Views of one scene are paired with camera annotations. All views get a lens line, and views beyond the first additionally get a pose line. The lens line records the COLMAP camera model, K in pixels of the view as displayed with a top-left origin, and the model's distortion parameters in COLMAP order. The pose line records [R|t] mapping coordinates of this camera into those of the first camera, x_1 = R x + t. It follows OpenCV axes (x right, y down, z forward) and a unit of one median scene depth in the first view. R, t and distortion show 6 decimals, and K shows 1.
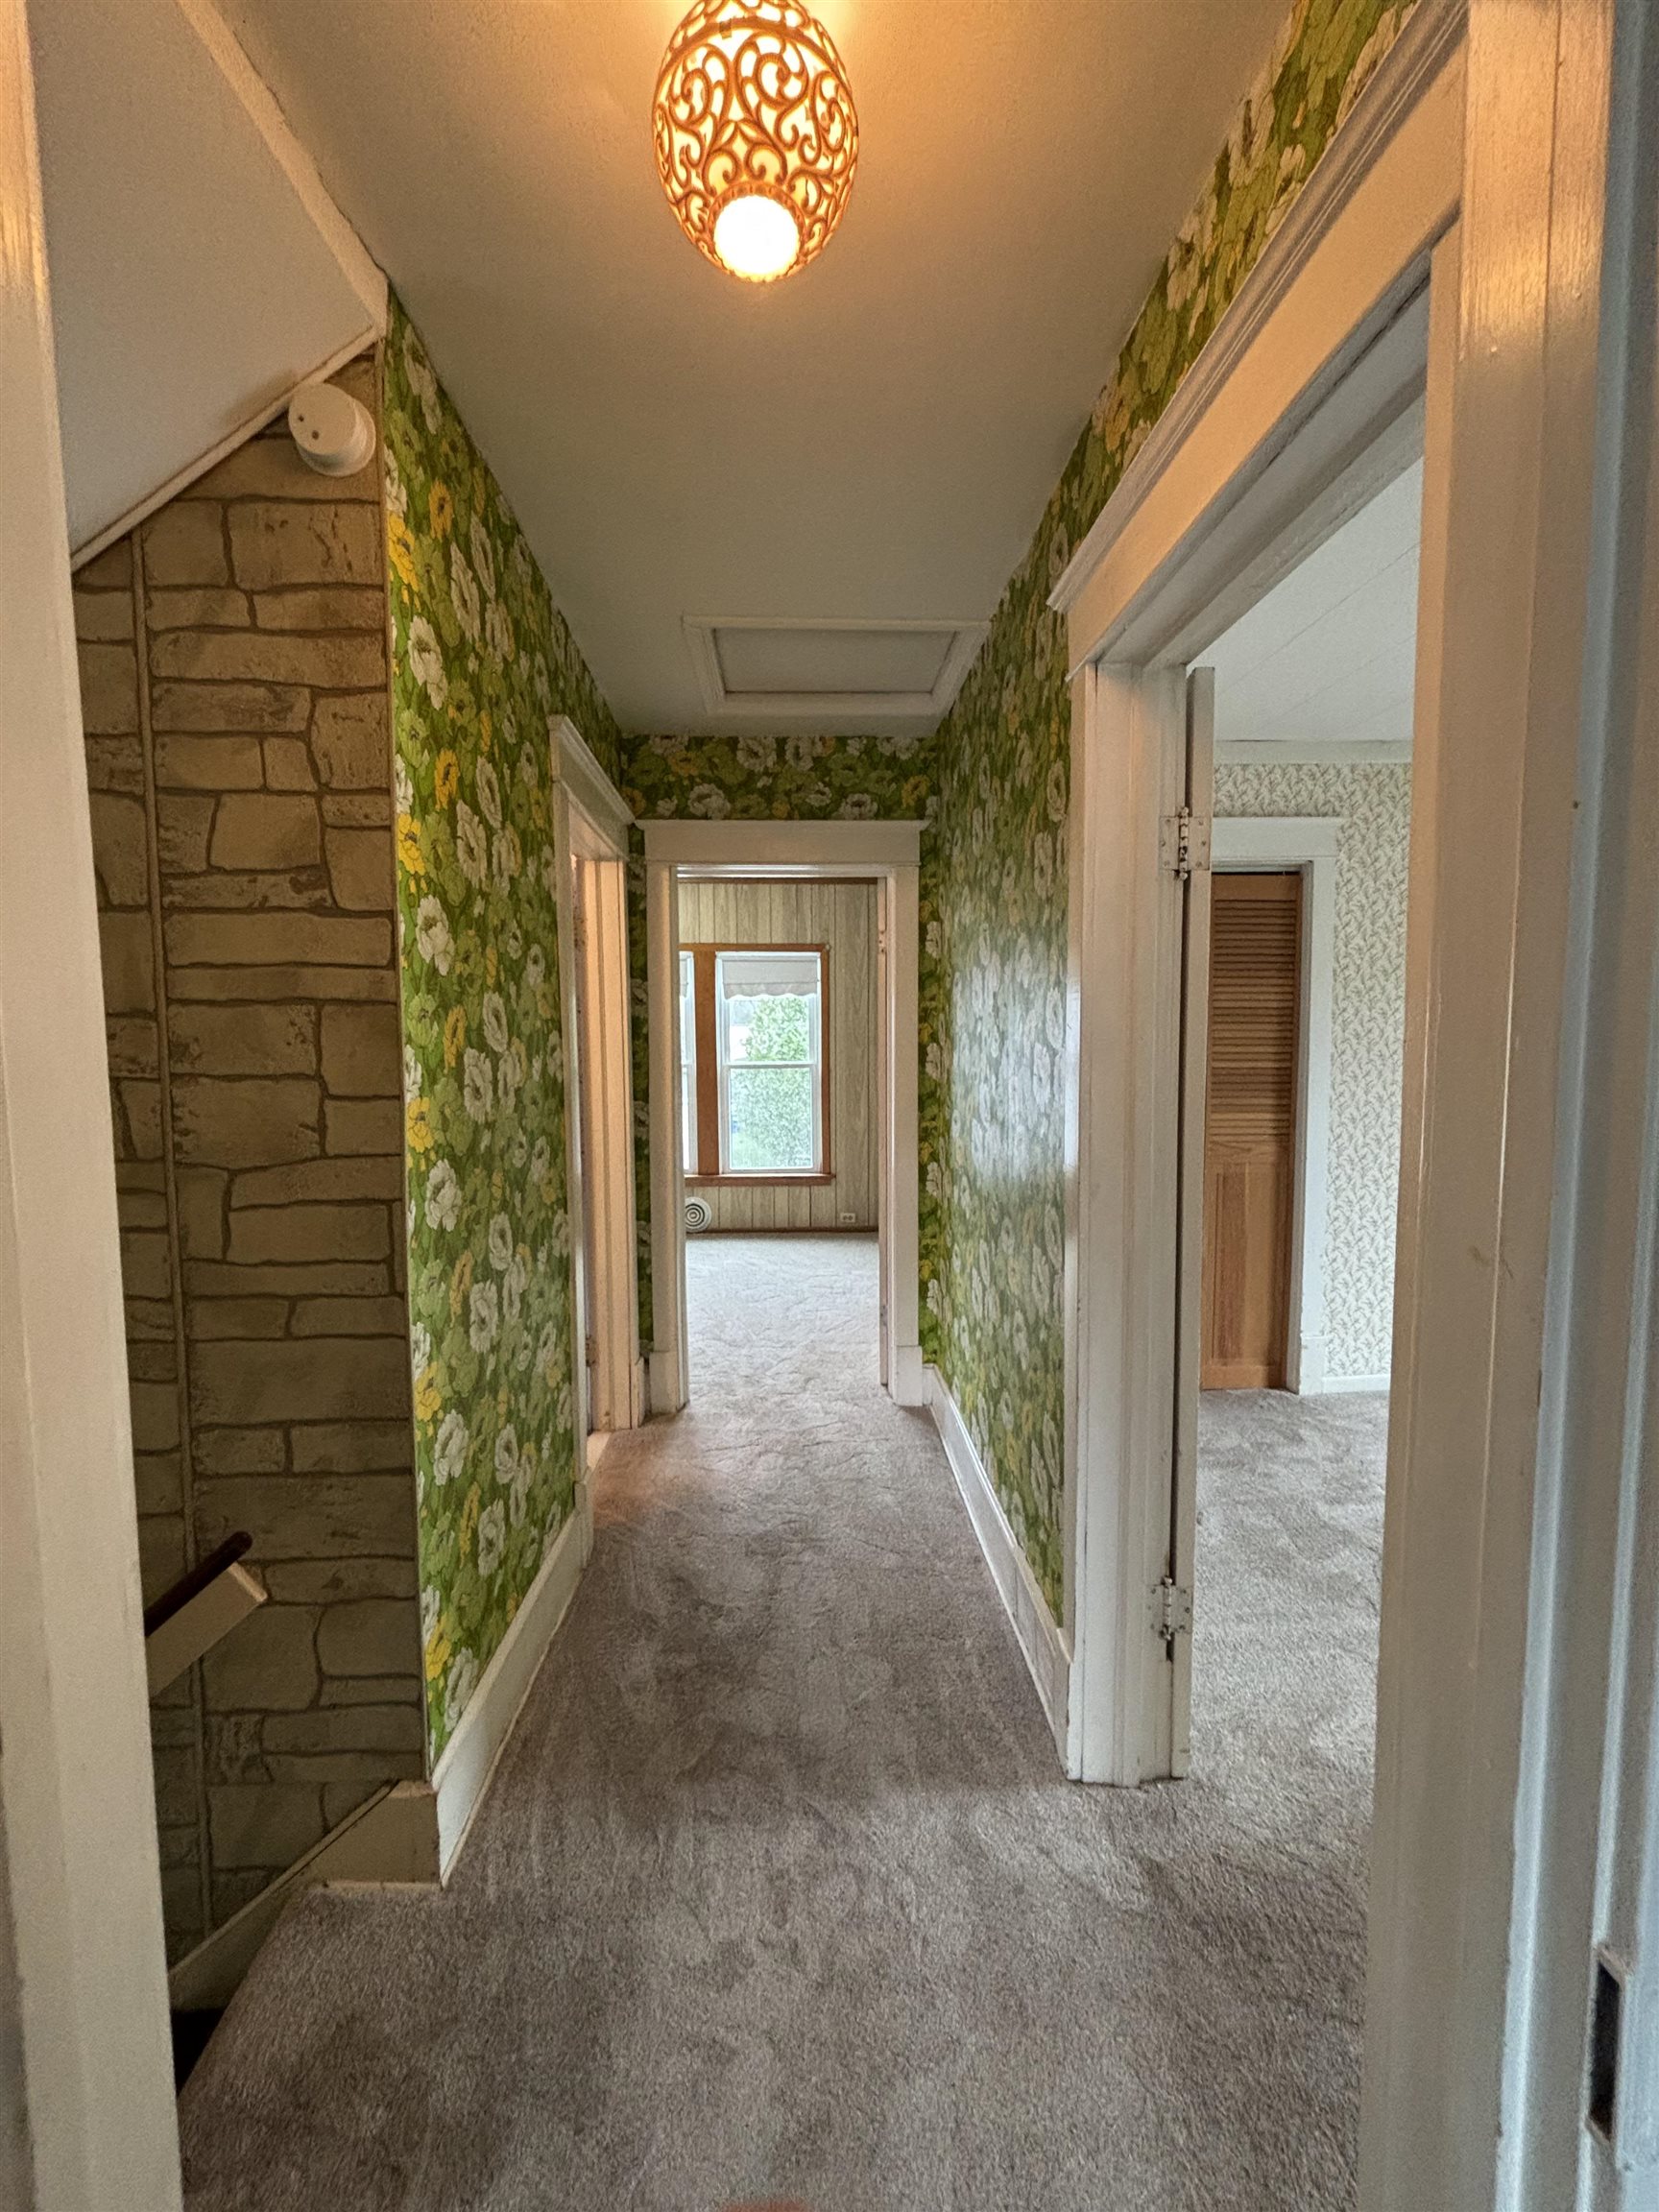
lens RADIAL K [[837.2, 0, 829.5], [0, 837.2, 1106.0], [0, 0, 1]] dist [-0.000698, -0.000209]
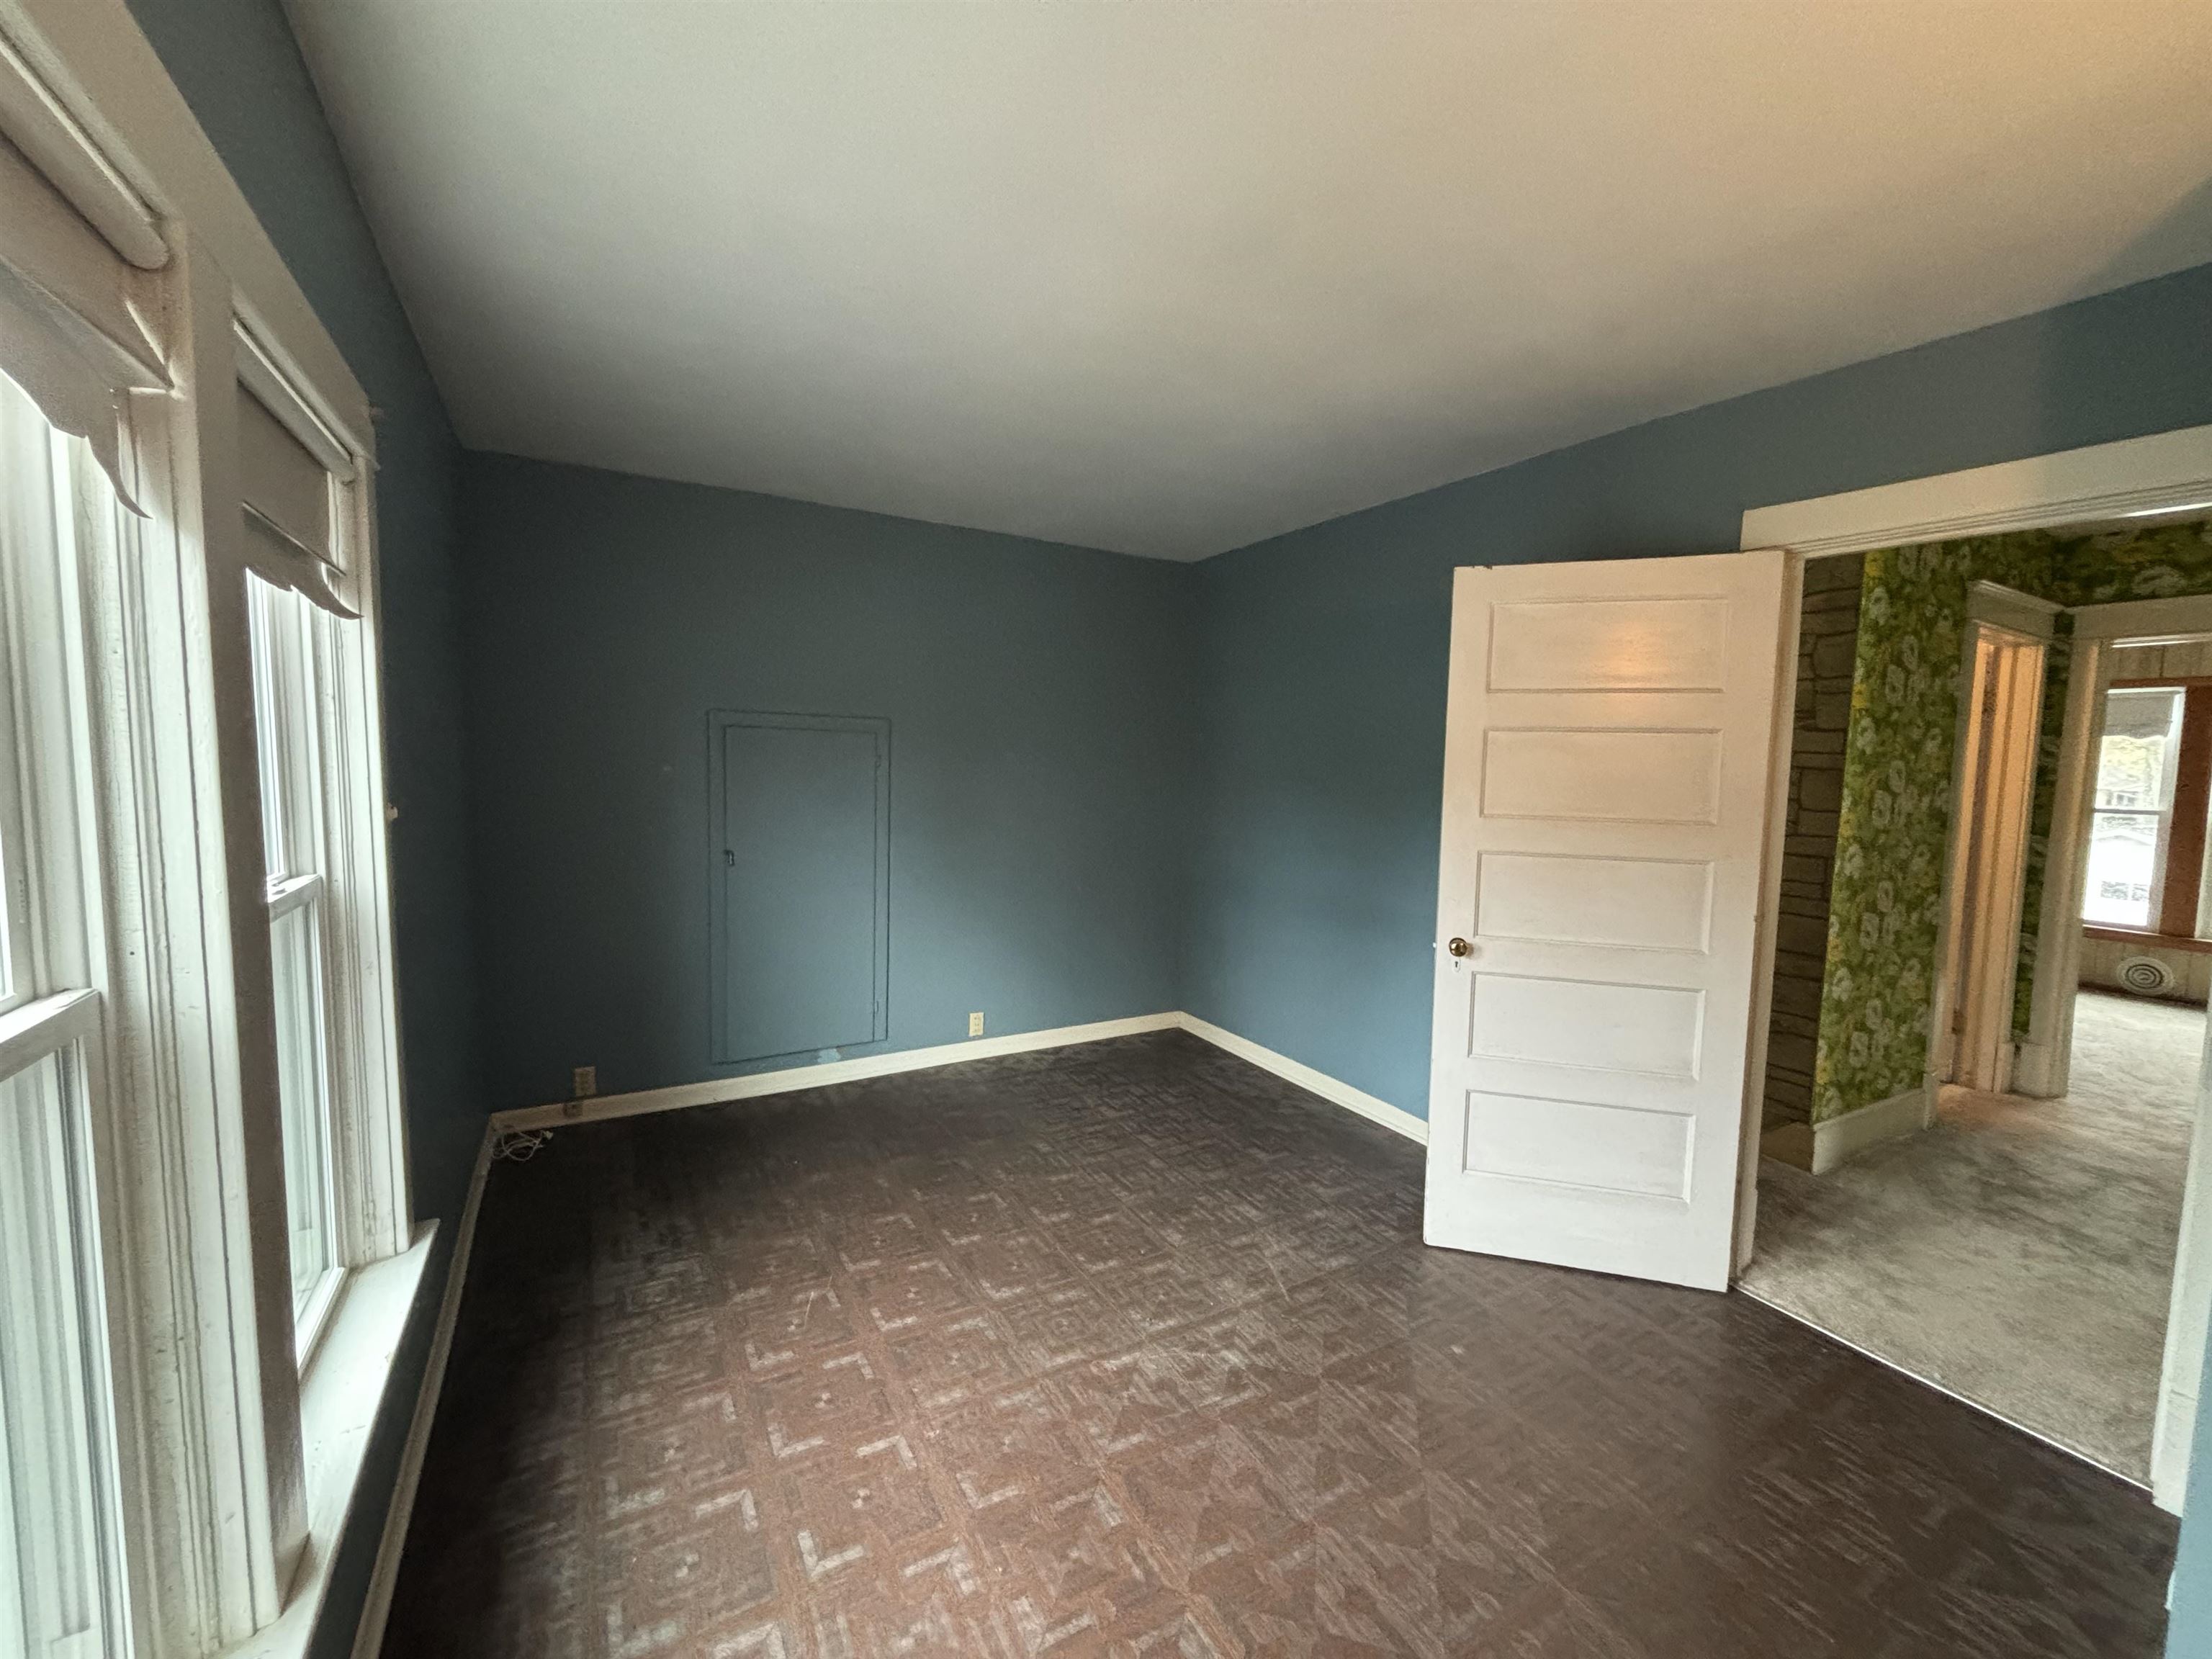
lens RADIAL K [[890.5, 0, 1108.3], [0, 890.5, 844.7], [0, 0, 1]] dist [0.010585, 0.000169]
pose [[0.452416, 0.089485, -0.887306, 0.478377], [-0.084324, 0.994788, 0.057330, 0.068109], [0.887812, 0.048885, 0.457603, -1.183650]]
